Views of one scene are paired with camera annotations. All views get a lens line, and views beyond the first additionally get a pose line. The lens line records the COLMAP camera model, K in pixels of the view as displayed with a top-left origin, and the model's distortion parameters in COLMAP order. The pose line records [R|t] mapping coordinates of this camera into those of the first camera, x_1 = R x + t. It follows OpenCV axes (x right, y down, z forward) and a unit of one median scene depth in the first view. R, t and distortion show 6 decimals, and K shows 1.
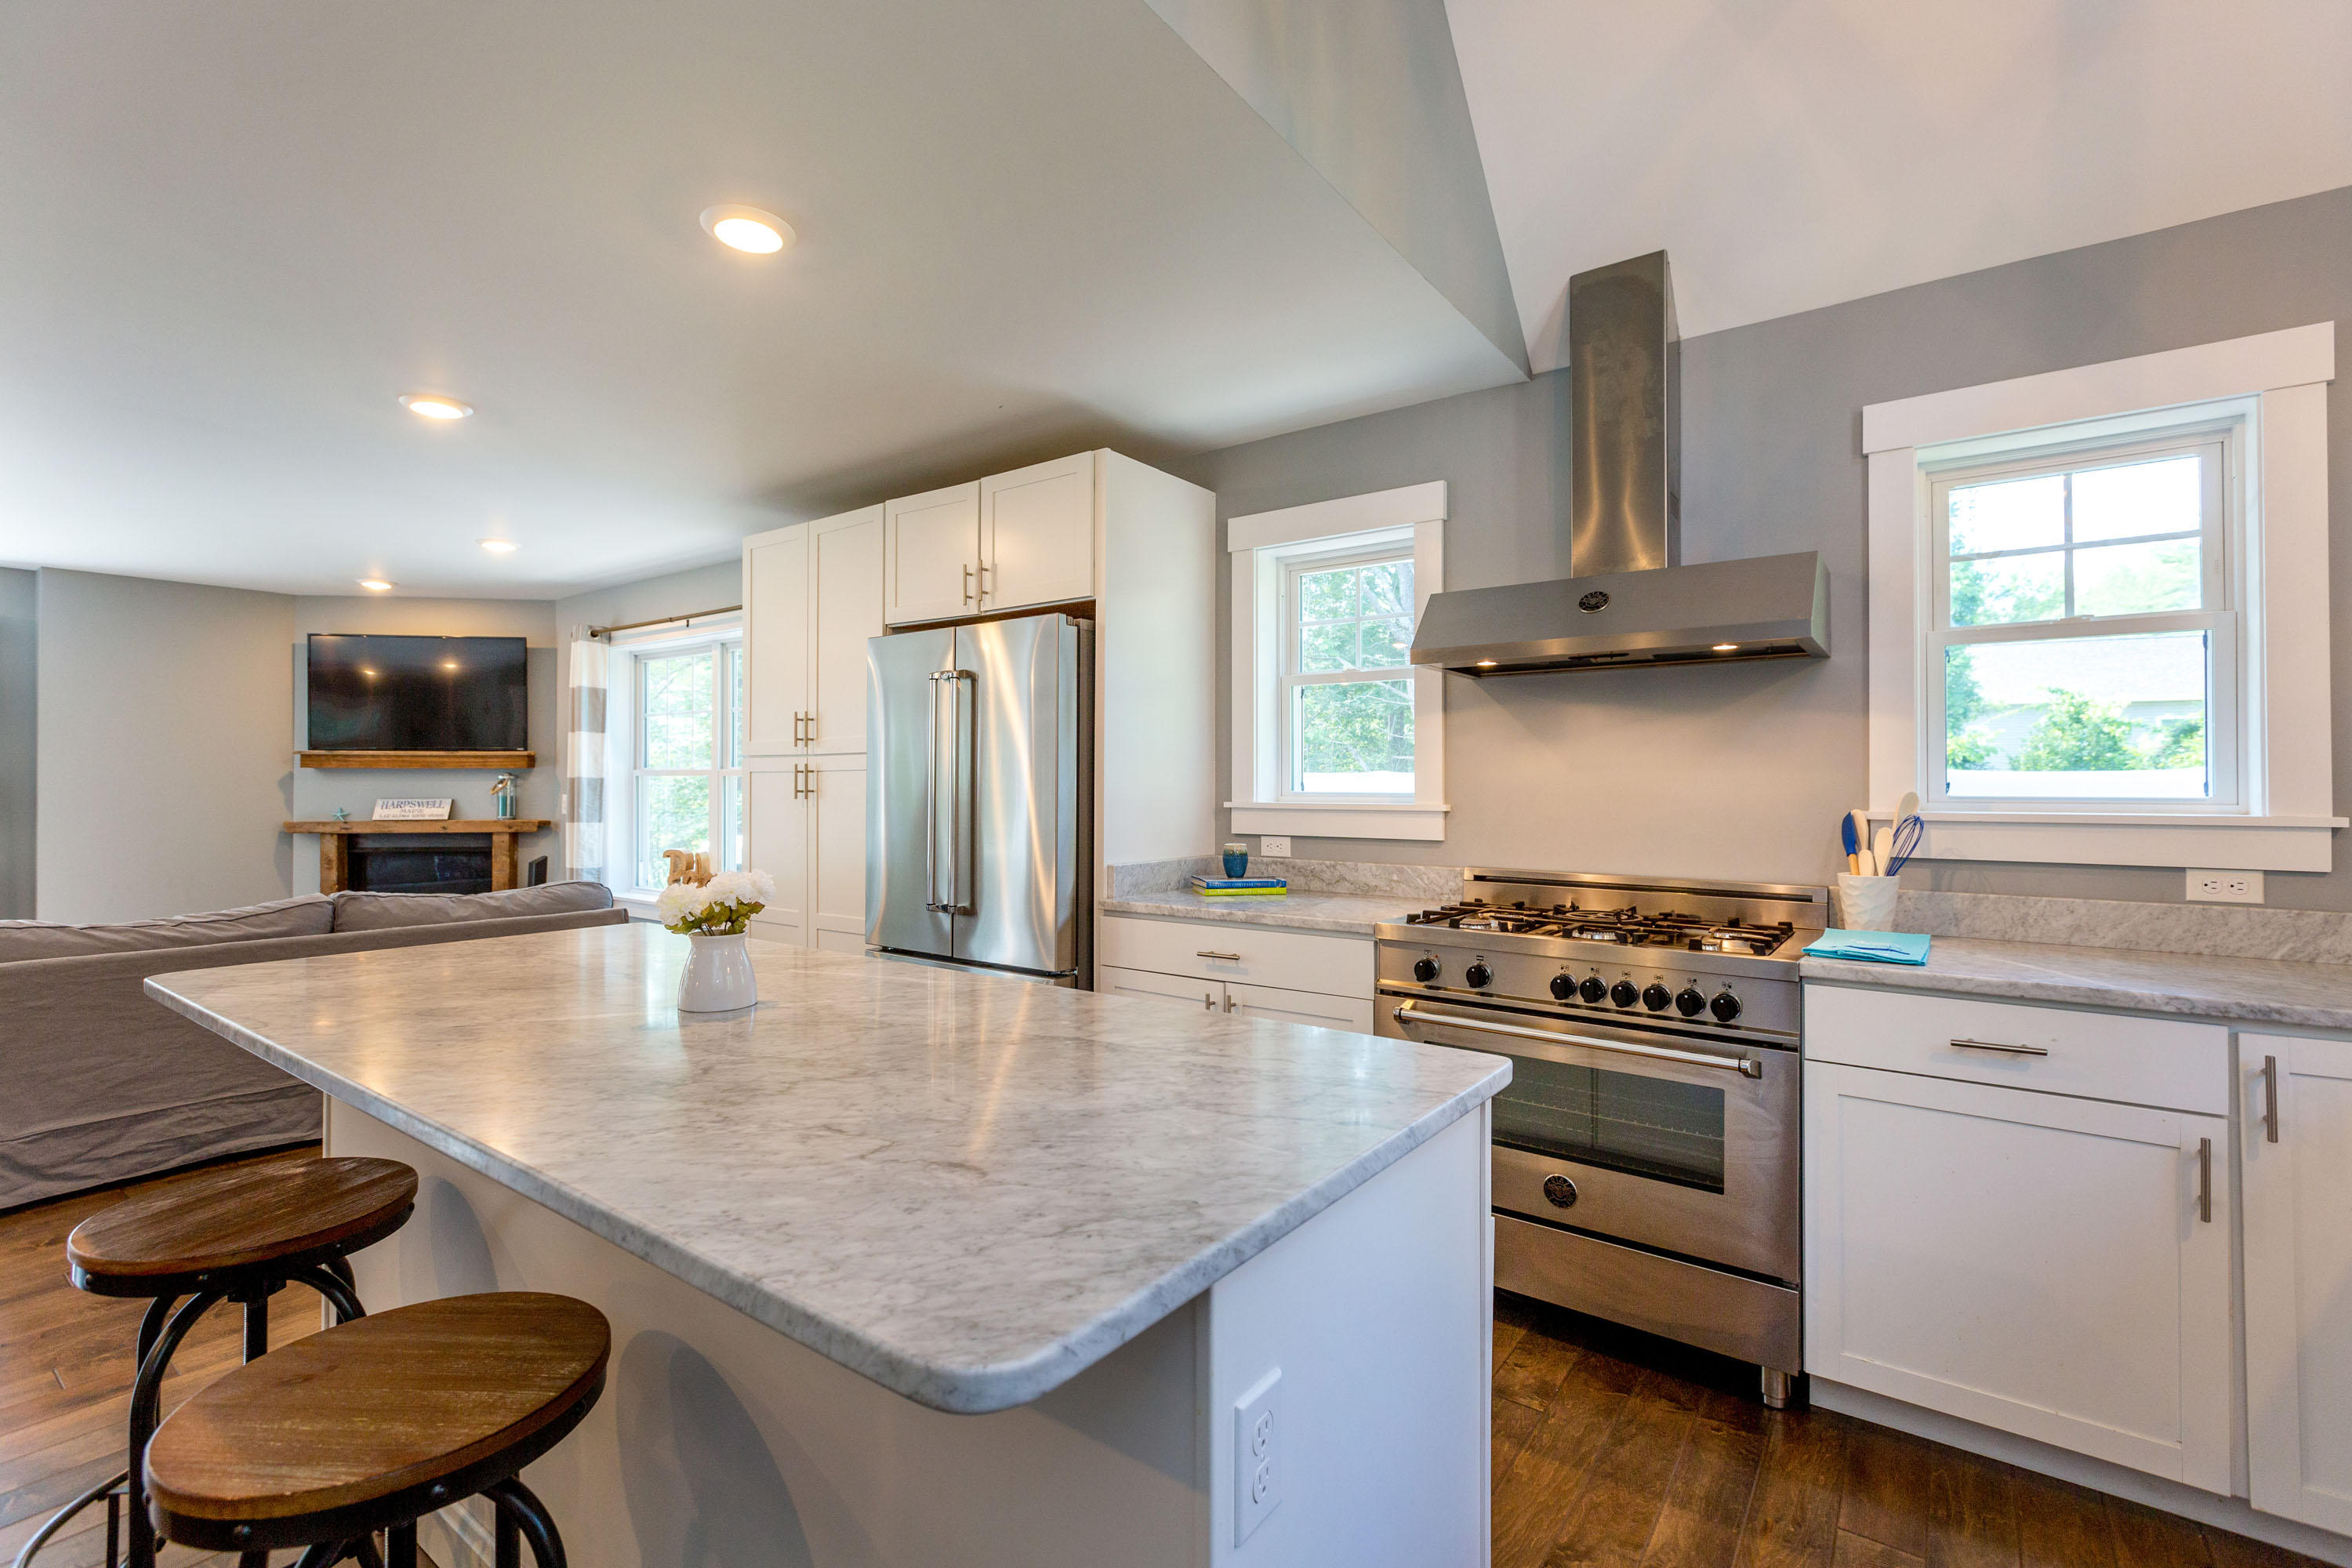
lens RADIAL K [[1062.0, 0, 1173.2], [0, 1062.0, 773.8], [0, 0, 1]] dist [0.011157, 0.000337]
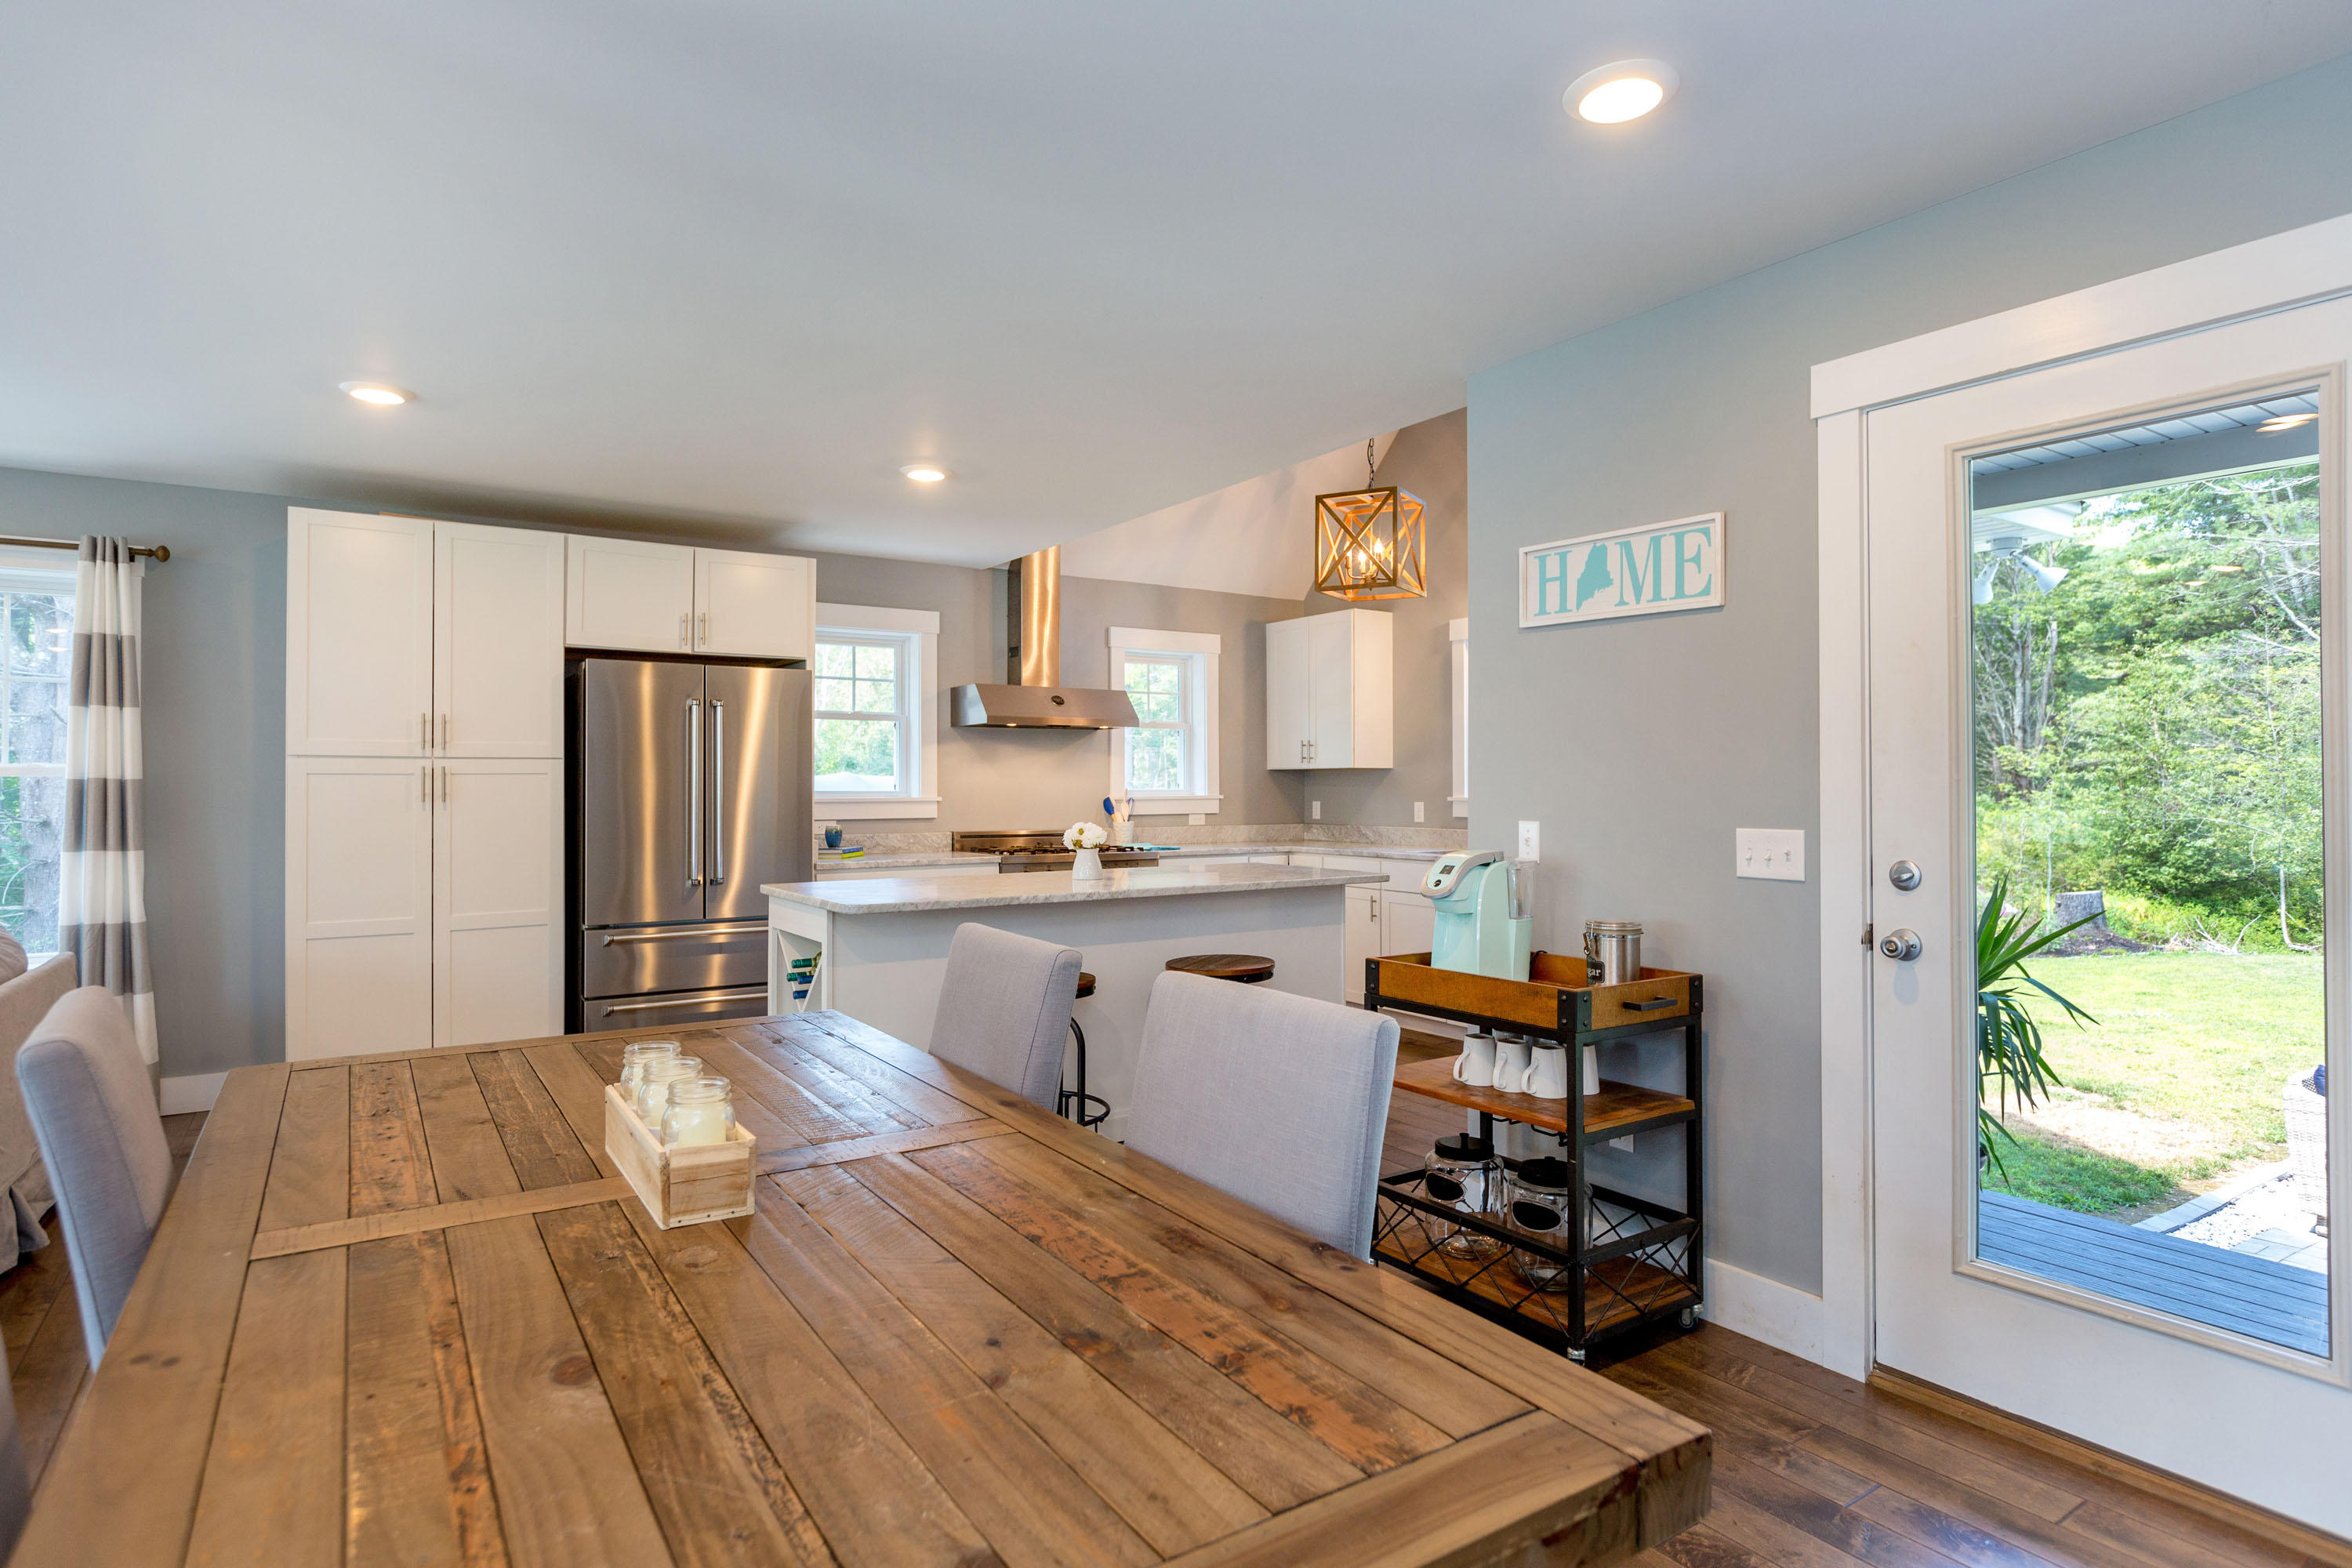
lens RADIAL K [[1262.2, 0, 1173.1], [0, 1262.2, 784.0], [0, 0, 1]] dist [-0.001885, -0.000165]
pose [[0.338620, -0.004123, 0.940914, -2.962714], [-0.008817, 0.999933, 0.007554, -0.021944], [-0.940882, -0.010854, 0.338560, -0.135982]]
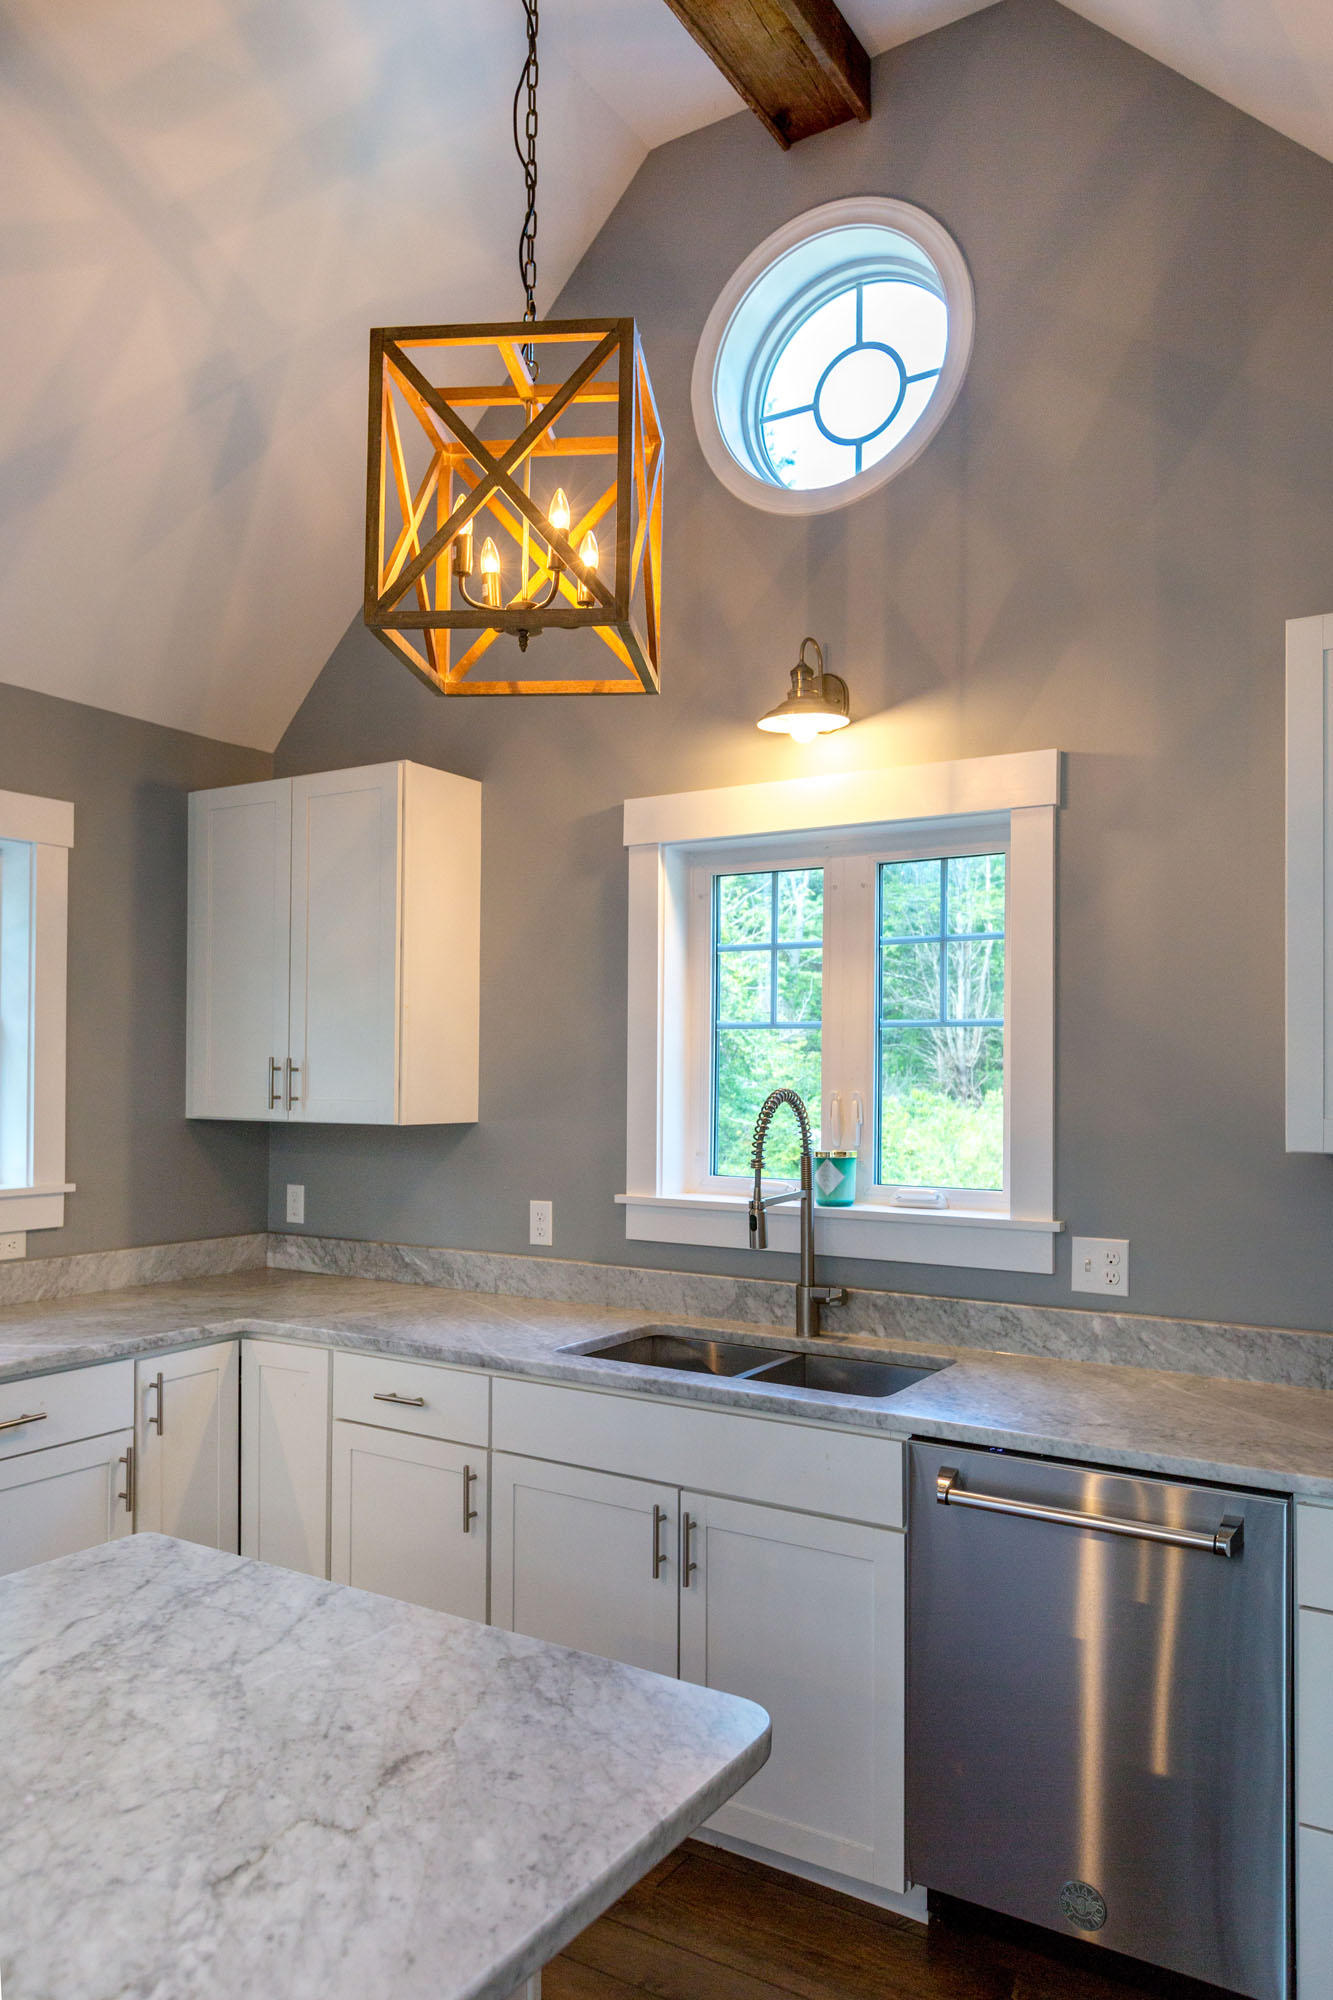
lens RADIAL K [[1372.6, 0, 669.3], [0, 1372.6, 1019.0], [0, 0, 1]] dist [-0.004271, 0.000179]
pose [[-0.078144, 0.035154, 0.996322, -0.810706], [-0.014466, 0.999233, -0.036392, -0.137698], [-0.996837, -0.017256, -0.077575, 0.490389]]
